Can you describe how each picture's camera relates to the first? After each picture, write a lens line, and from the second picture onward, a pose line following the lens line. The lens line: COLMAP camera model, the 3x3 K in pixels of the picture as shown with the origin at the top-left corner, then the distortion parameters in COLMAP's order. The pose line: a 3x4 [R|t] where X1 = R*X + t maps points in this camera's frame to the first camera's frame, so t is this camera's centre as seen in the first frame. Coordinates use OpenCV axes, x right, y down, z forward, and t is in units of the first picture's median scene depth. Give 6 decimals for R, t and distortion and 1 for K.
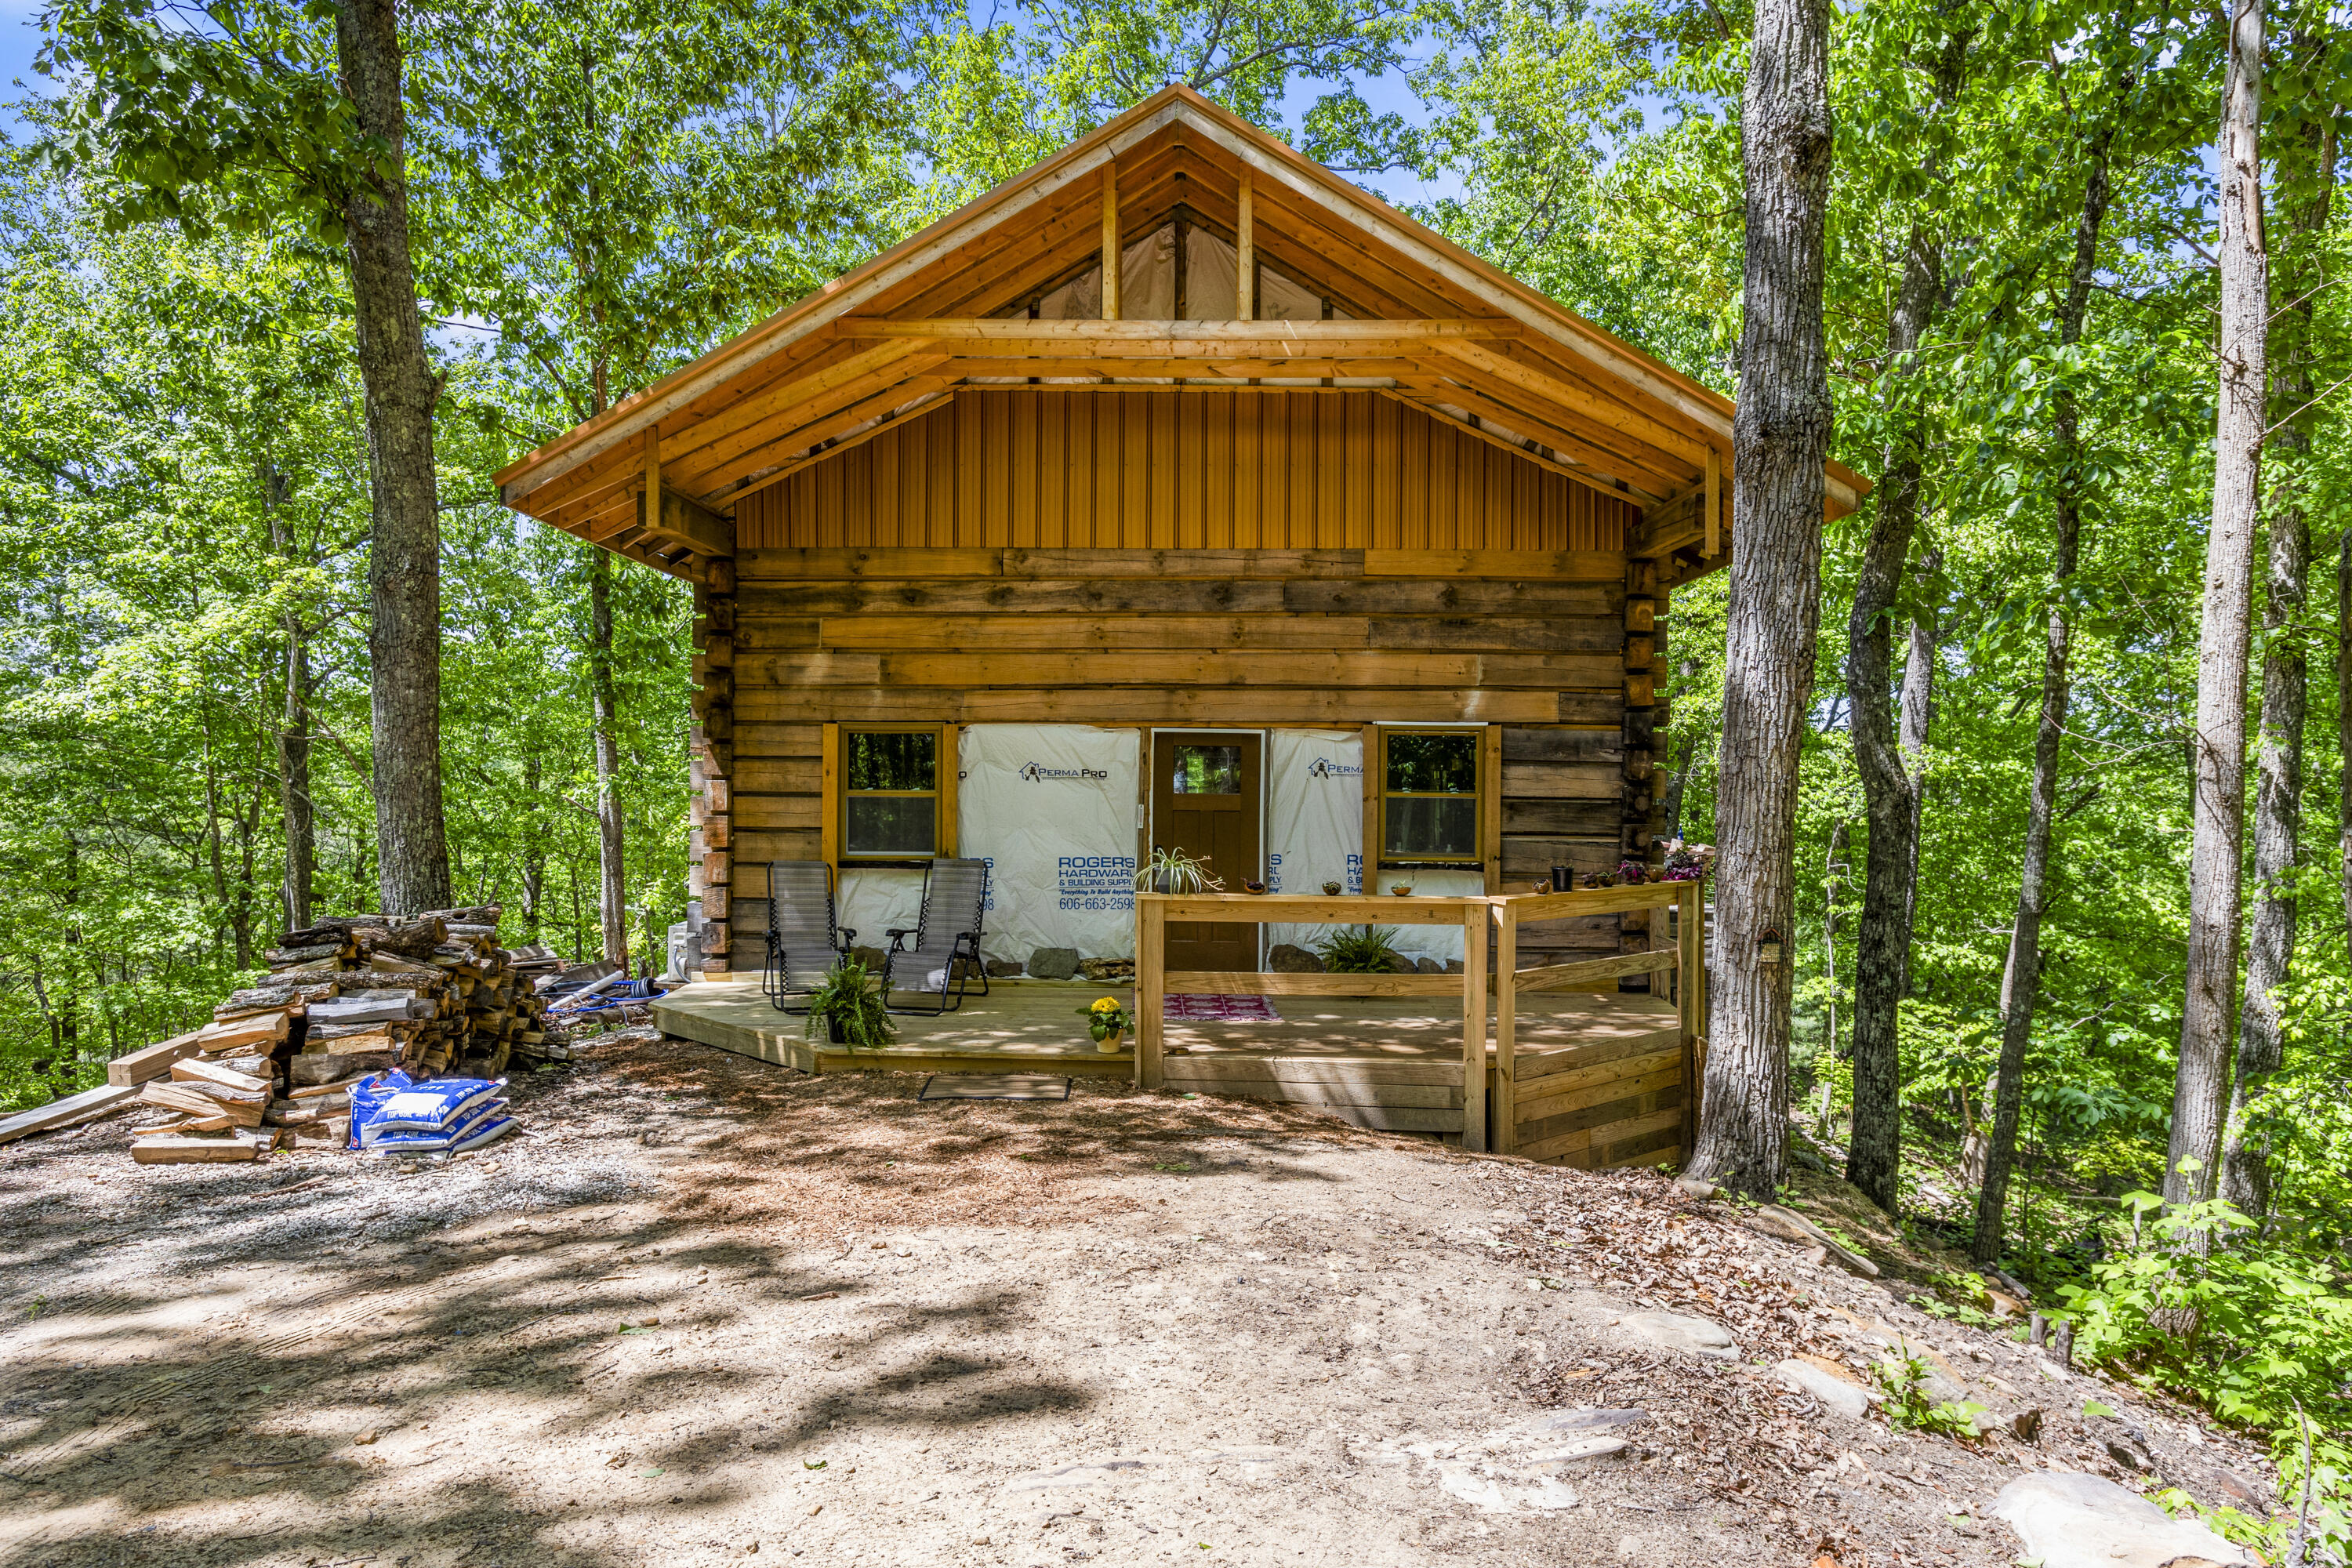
lens RADIAL K [[1632.4, 0, 1180.7], [0, 1632.4, 789.6], [0, 0, 1]] dist [-0.001649, 0.000047]
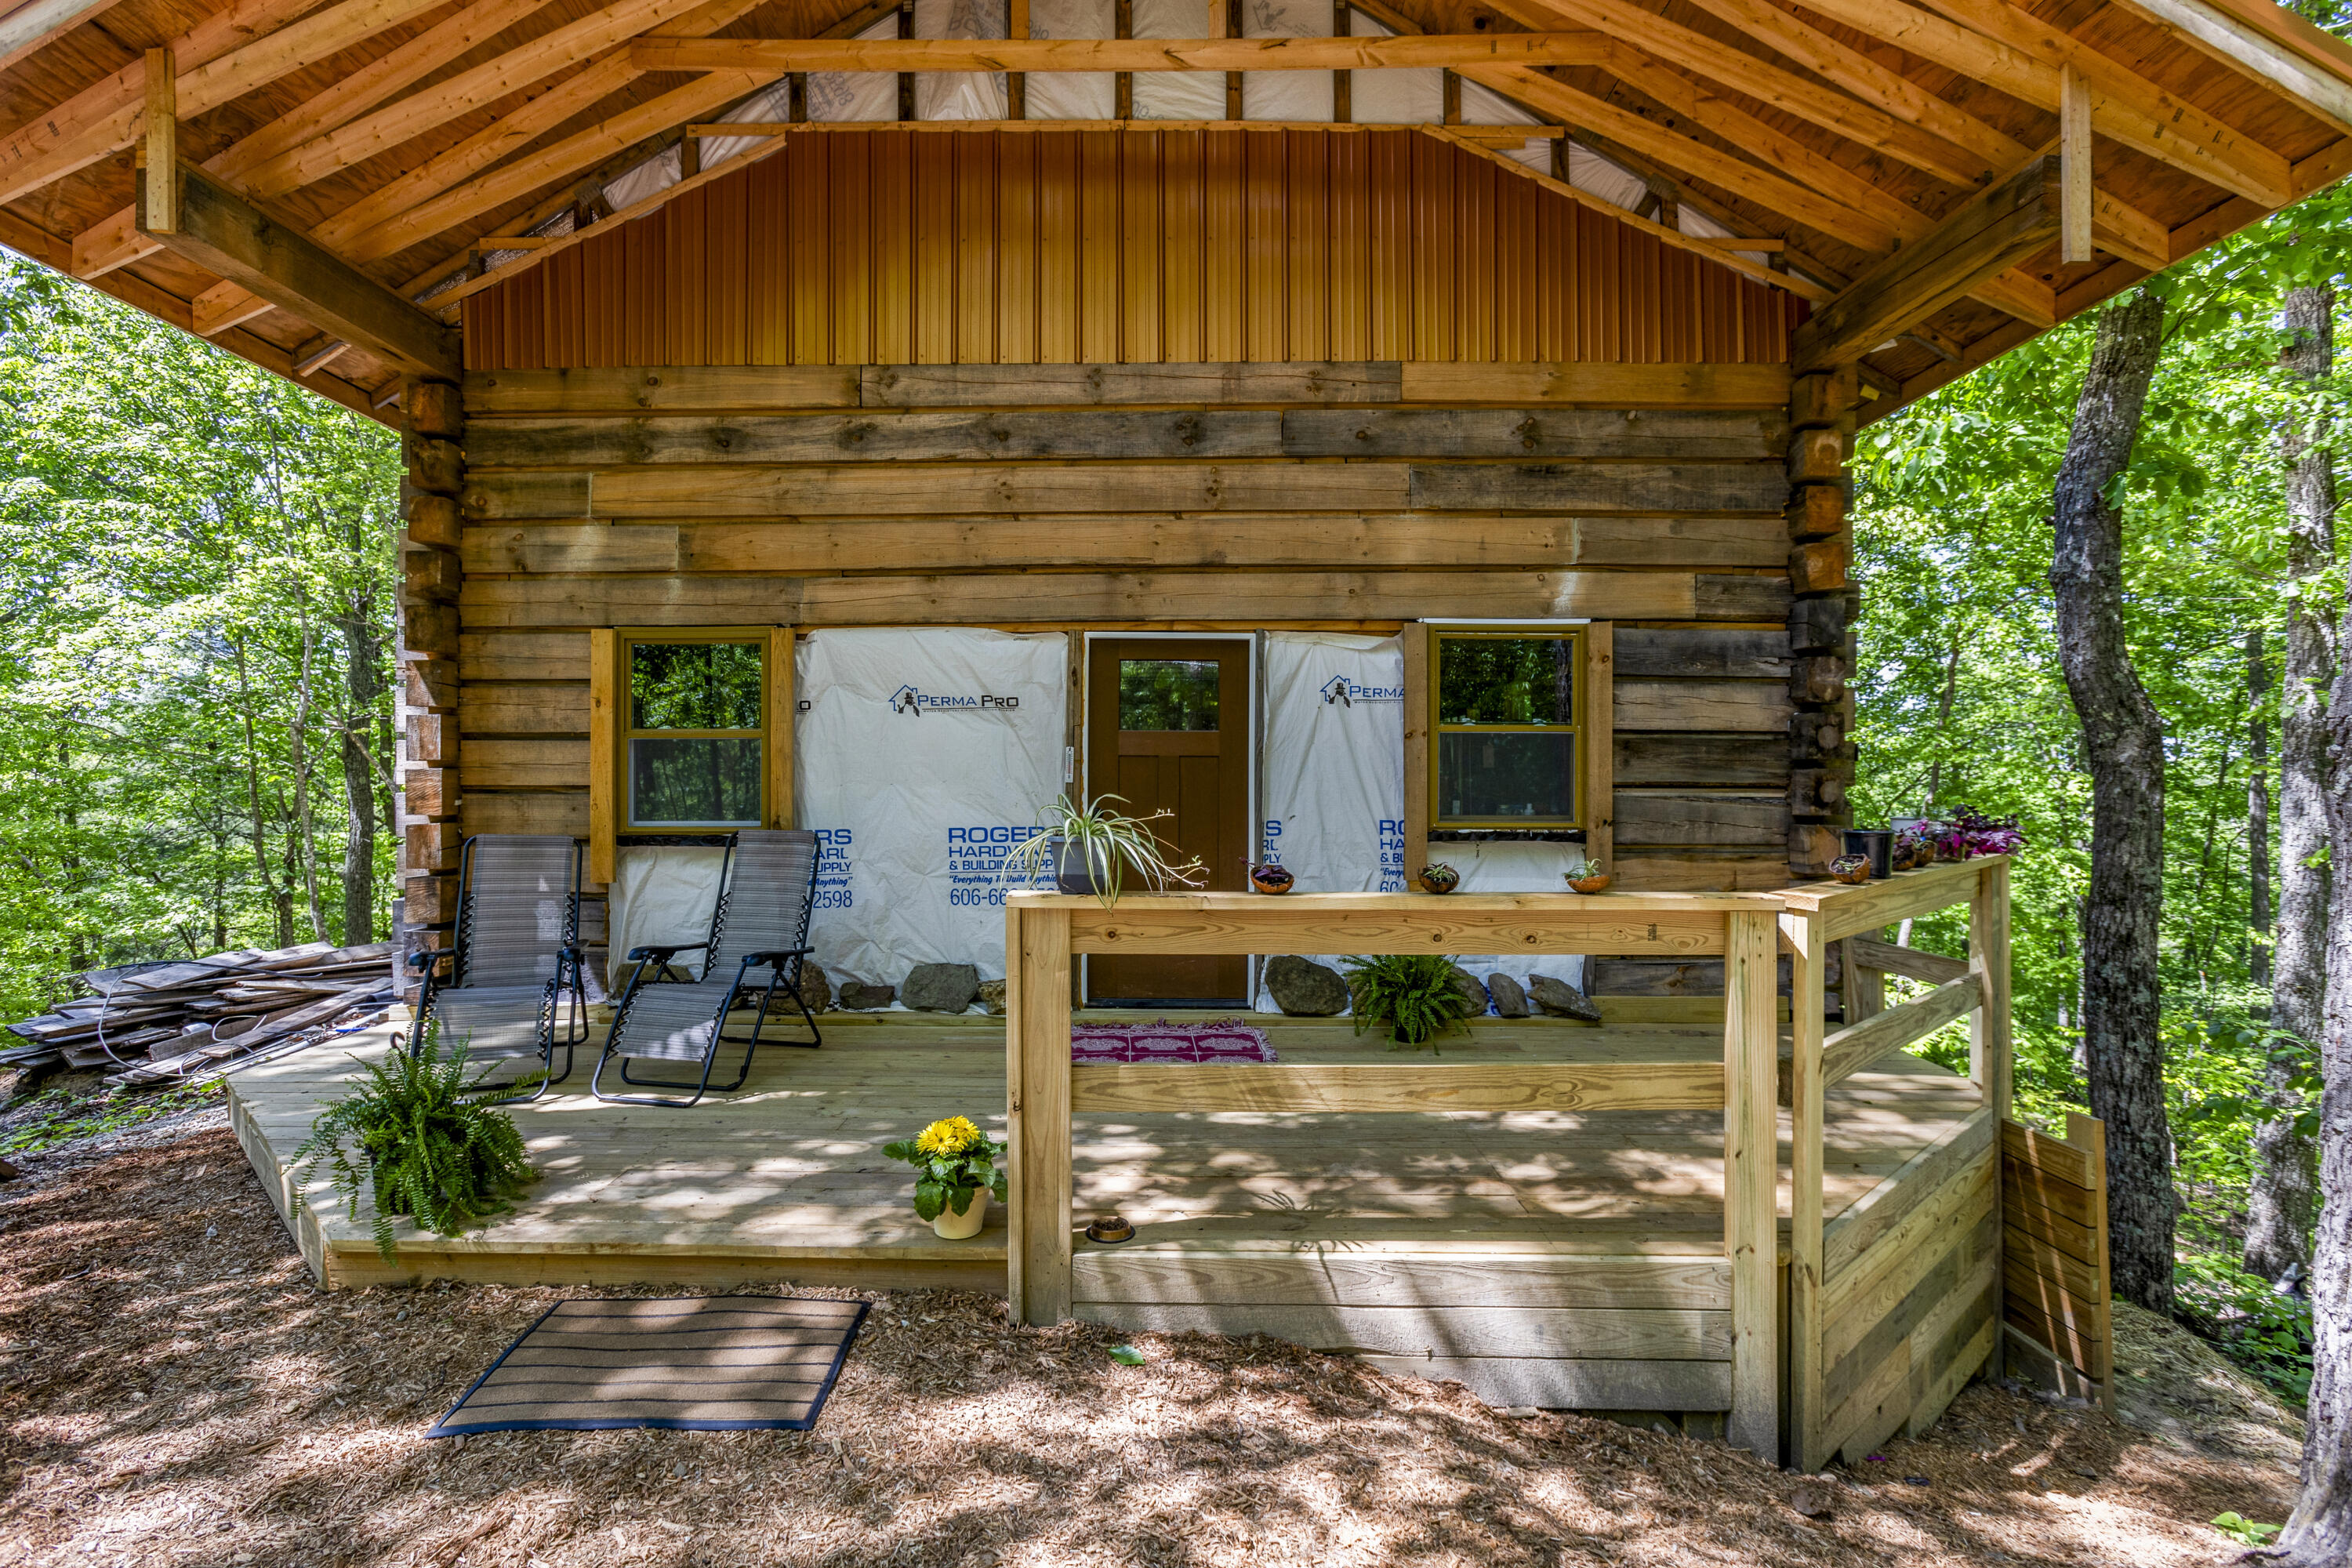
lens RADIAL K [[1136.4, 0, 1165.3], [0, 1136.4, 780.5], [0, 0, 1]] dist [-0.014368, -0.000682]
pose [[0.999938, -0.008308, 0.007388, 0.010907], [0.008384, 0.999912, -0.010310, 0.027995], [-0.007302, 0.010372, 0.999920, 0.537834]]
